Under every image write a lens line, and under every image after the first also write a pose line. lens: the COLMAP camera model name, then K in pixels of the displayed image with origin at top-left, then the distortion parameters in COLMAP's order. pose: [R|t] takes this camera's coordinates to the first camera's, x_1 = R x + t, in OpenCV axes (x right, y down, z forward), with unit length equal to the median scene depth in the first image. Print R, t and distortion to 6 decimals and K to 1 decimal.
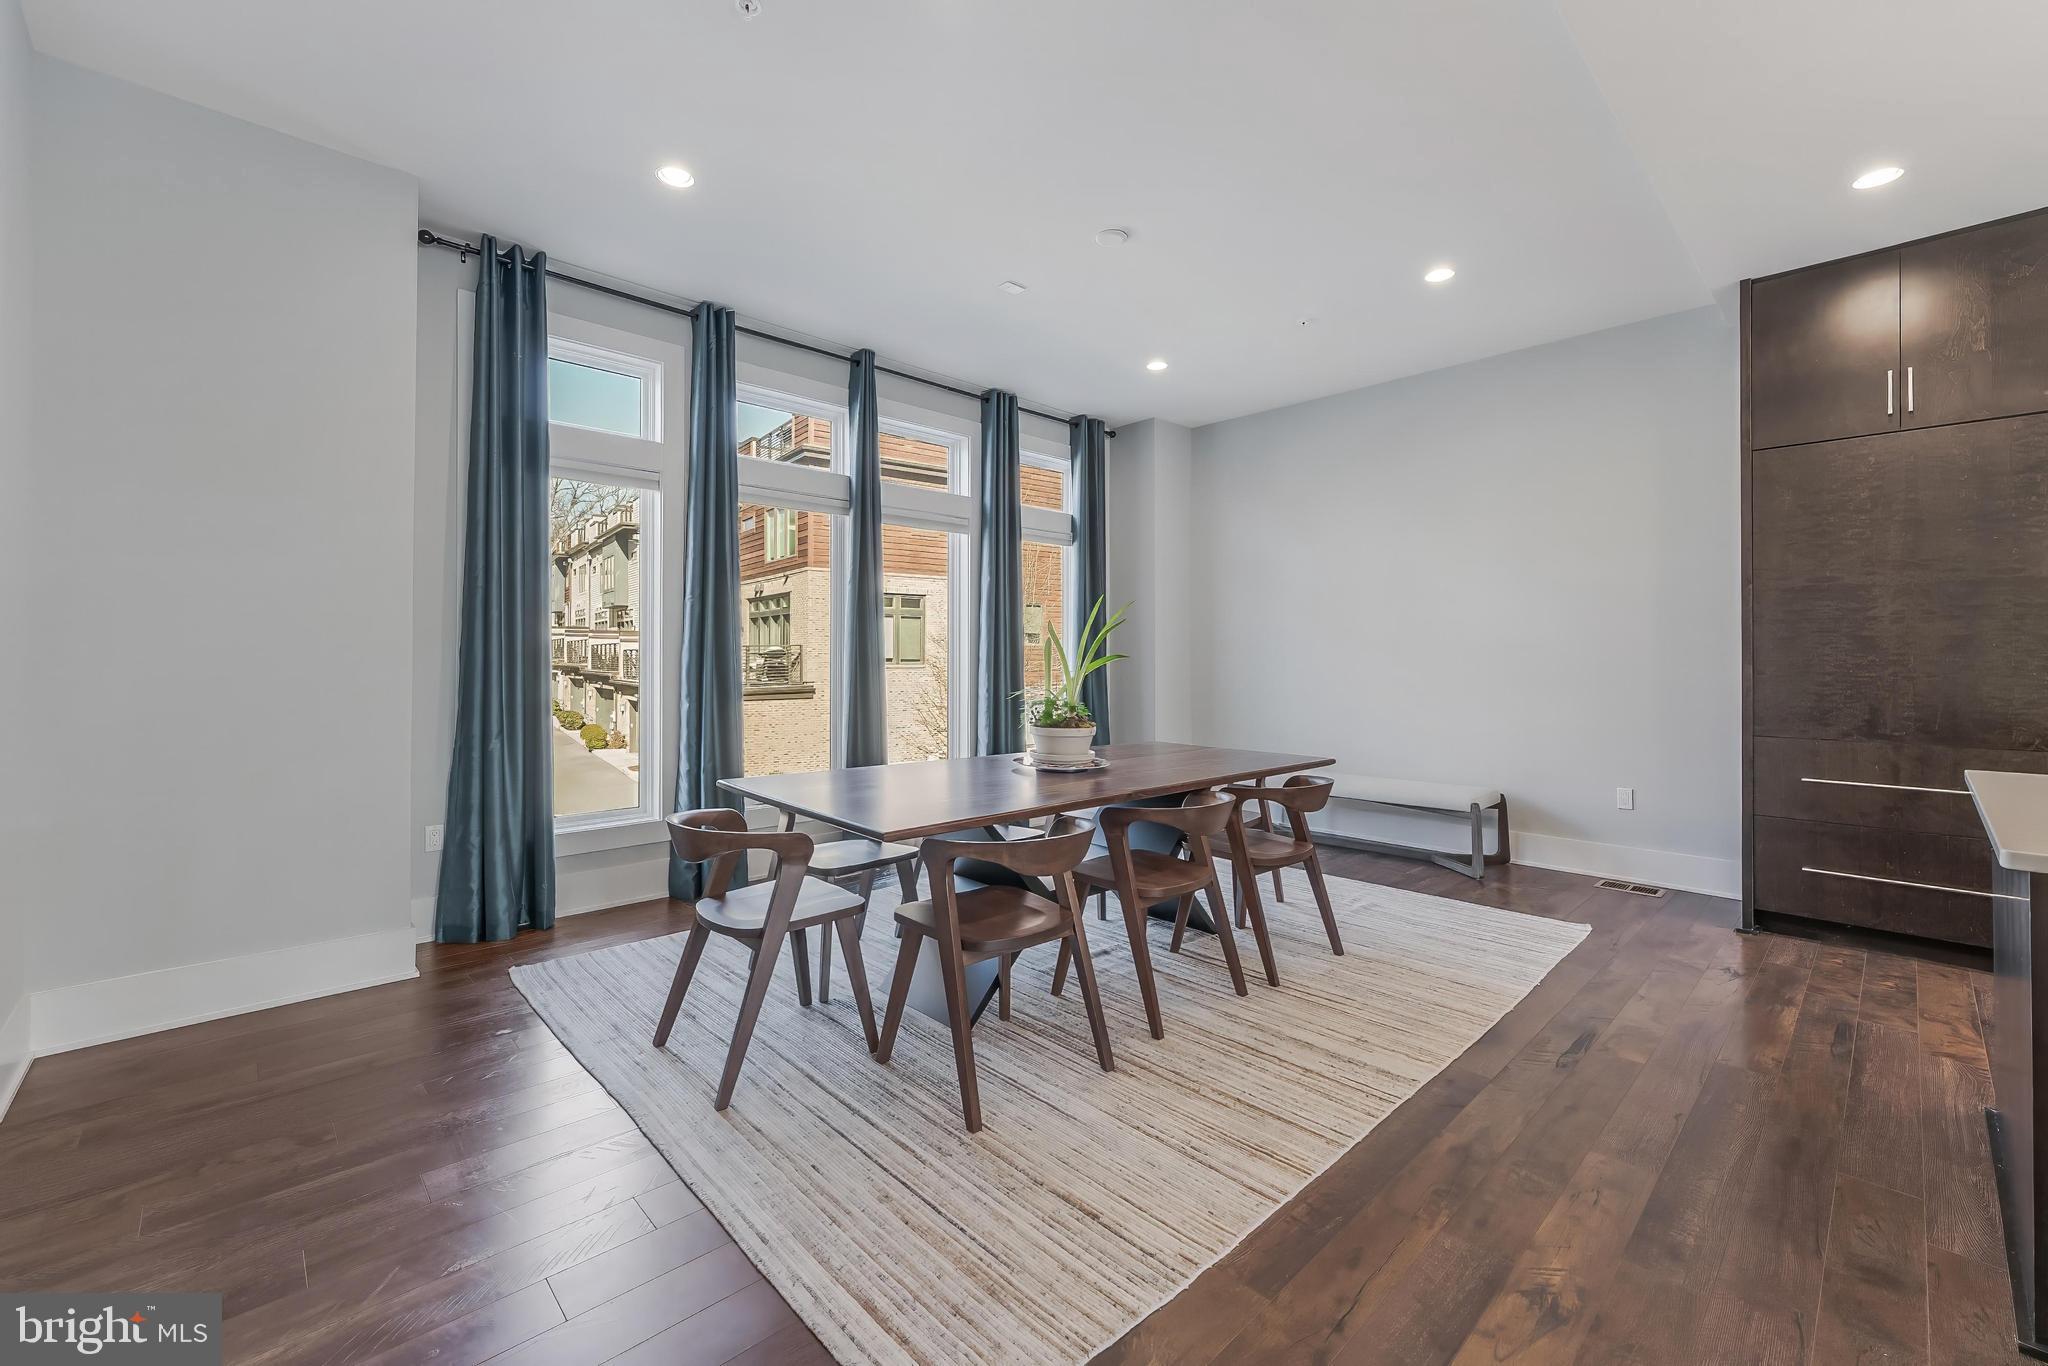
lens RADIAL K [[828.0, 0, 1025.8], [0, 828.0, 653.3], [0, 0, 1]] dist [-0.000973, -0.000292]
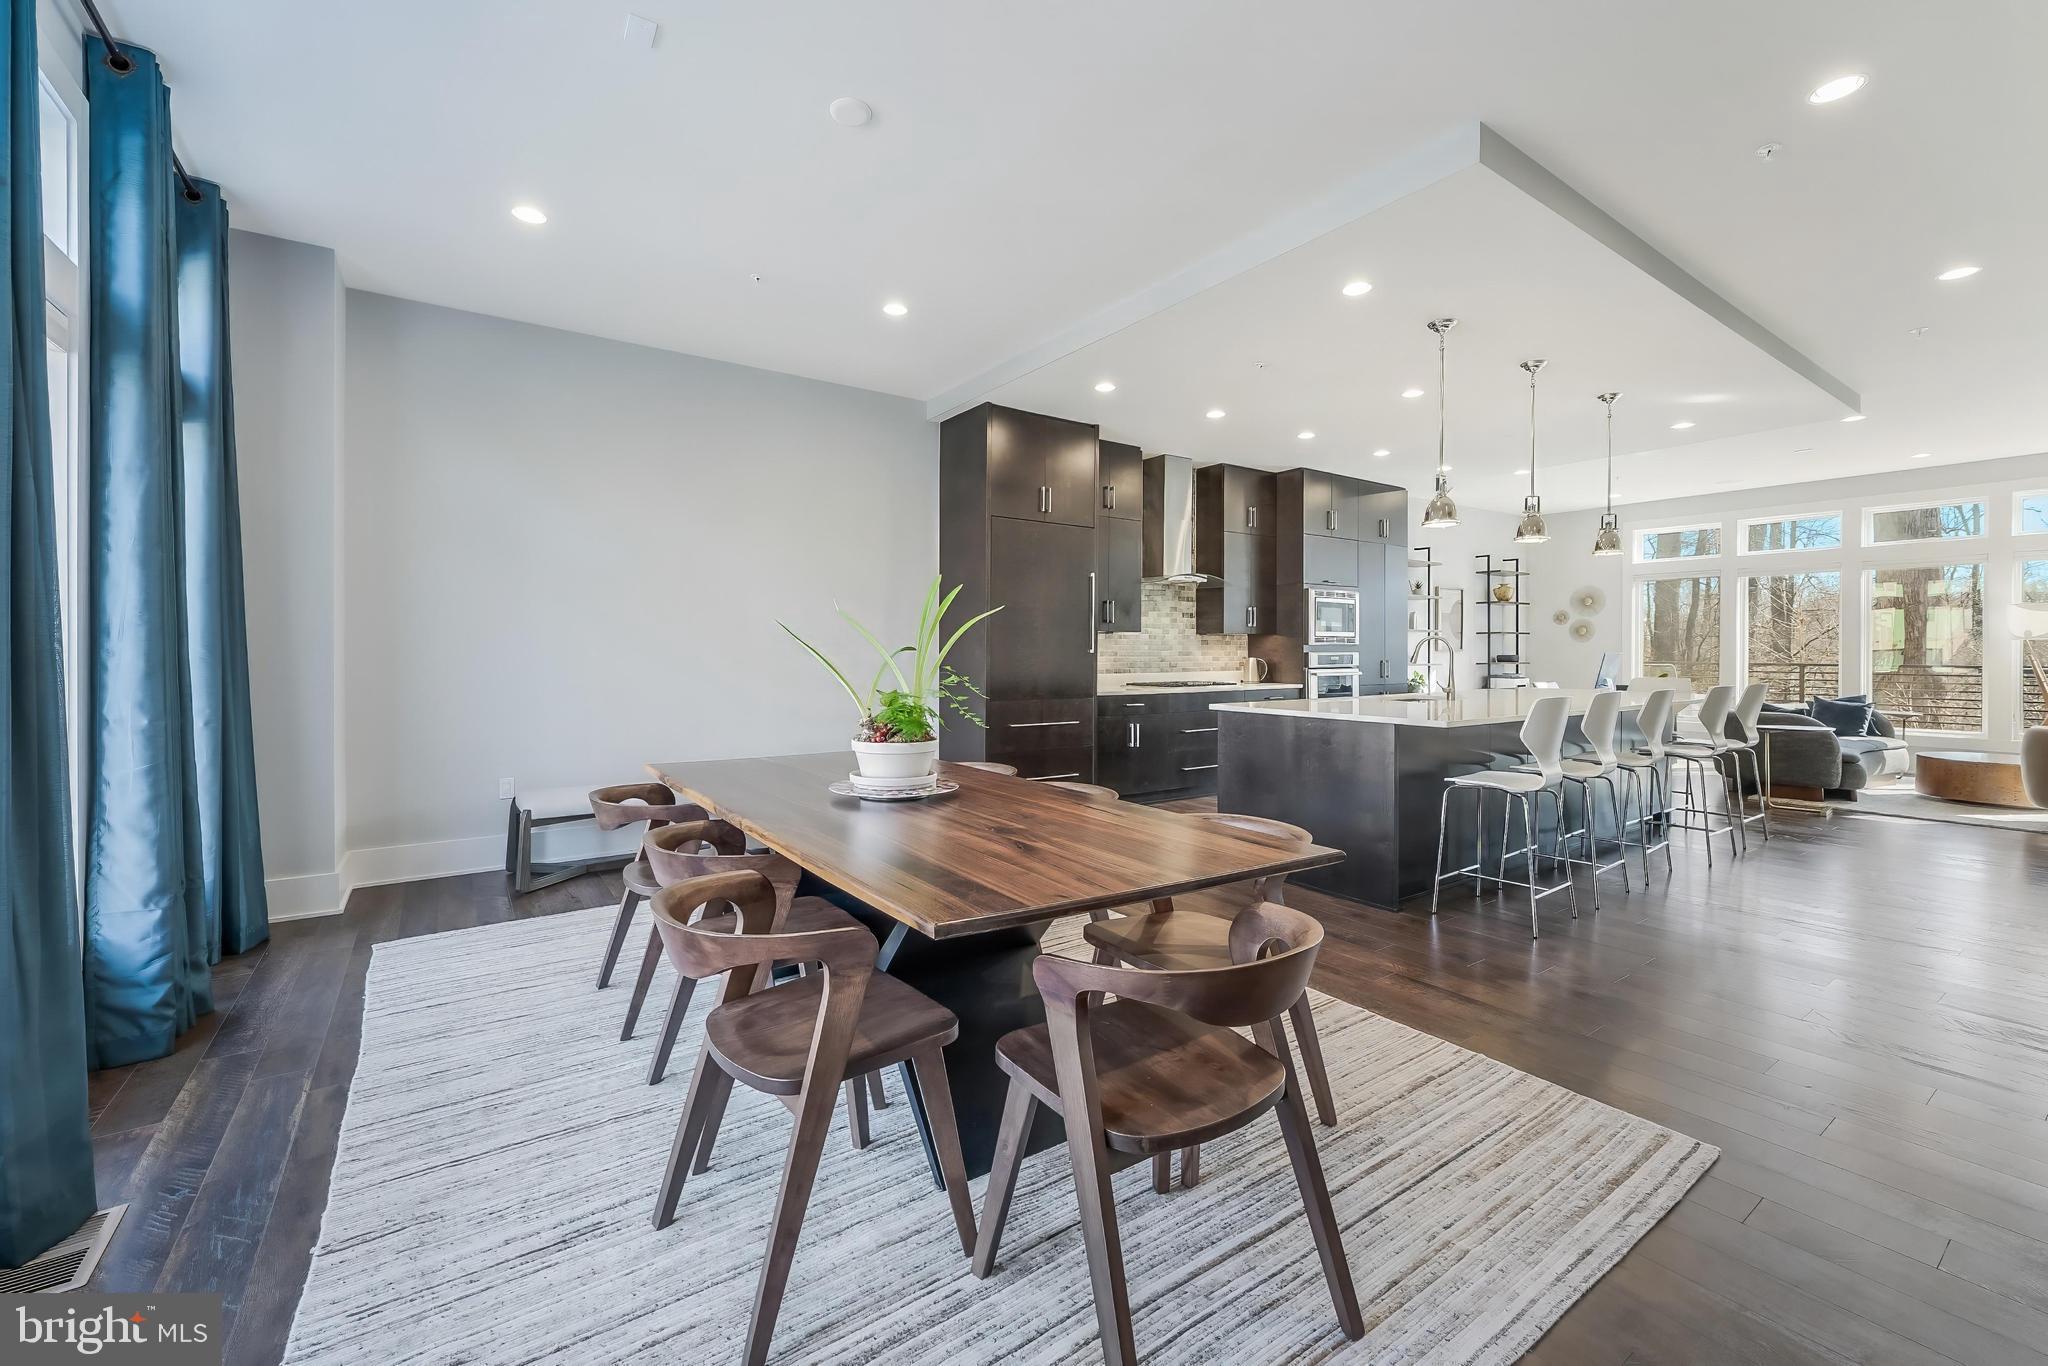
lens RADIAL K [[828.0, 0, 1025.8], [0, 828.0, 653.3], [0, 0, 1]] dist [-0.000973, -0.000292]
pose [[0.155028, -0.002022, 0.987908, -0.668997], [-0.009650, 0.999947, 0.003561, 0.003721], [-0.987863, -0.010085, 0.155001, 0.732533]]
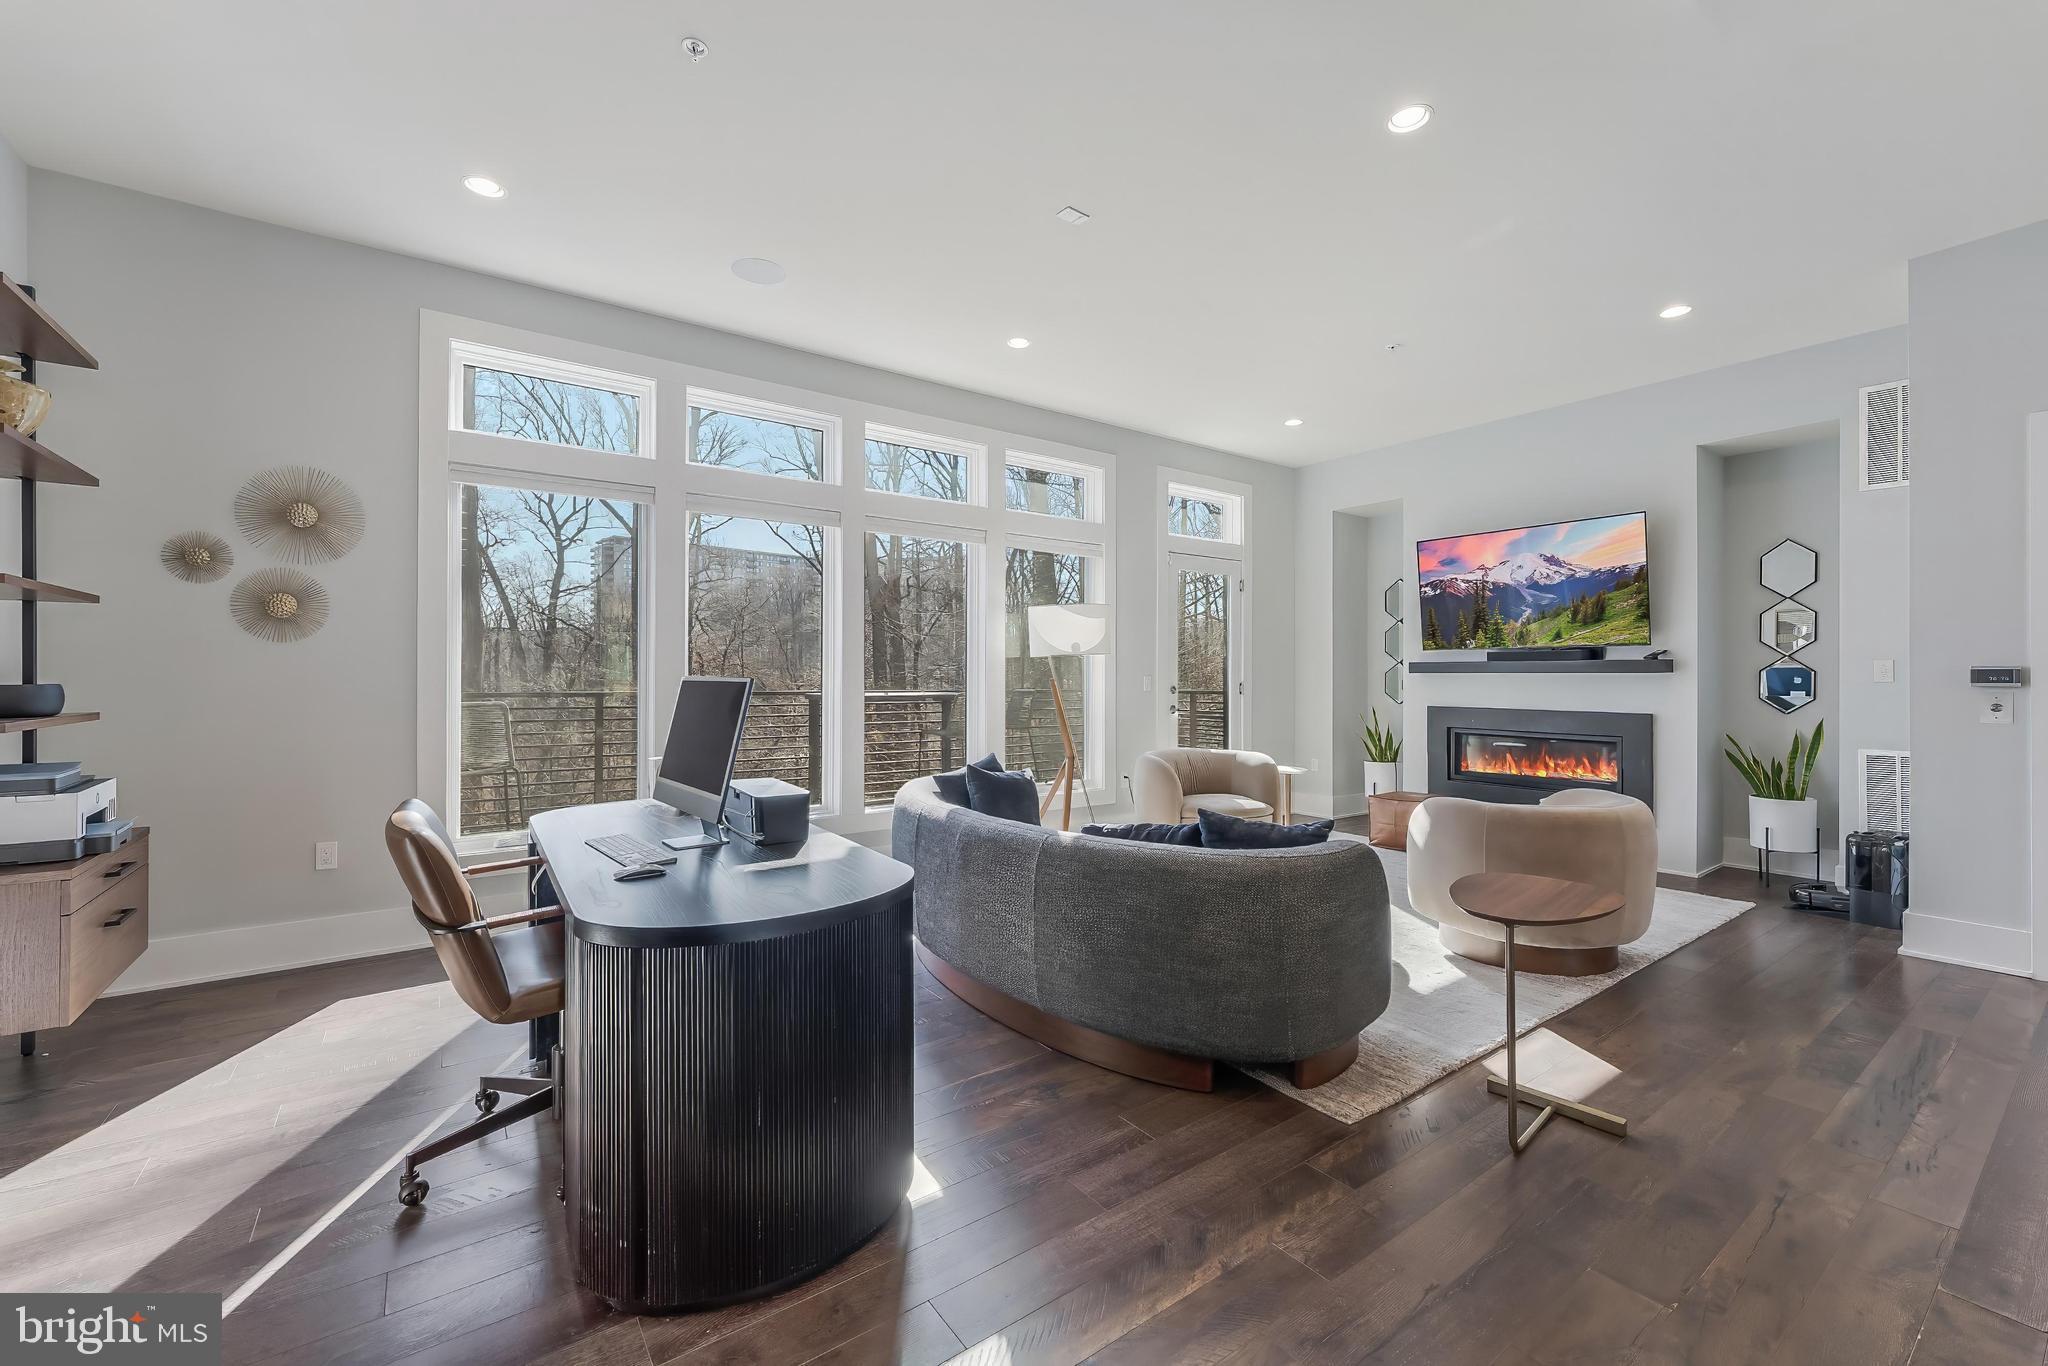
lens RADIAL K [[810.1, 0, 1024.0], [0, 810.1, 683.0], [0, 0, 1]] dist [0.000032, -0.000020]
pose [[-0.990812, -0.005710, 0.135124, 1.725804], [-0.005363, 0.999981, 0.002931, -0.004821], [-0.135138, 0.002180, -0.990824, -0.007835]]
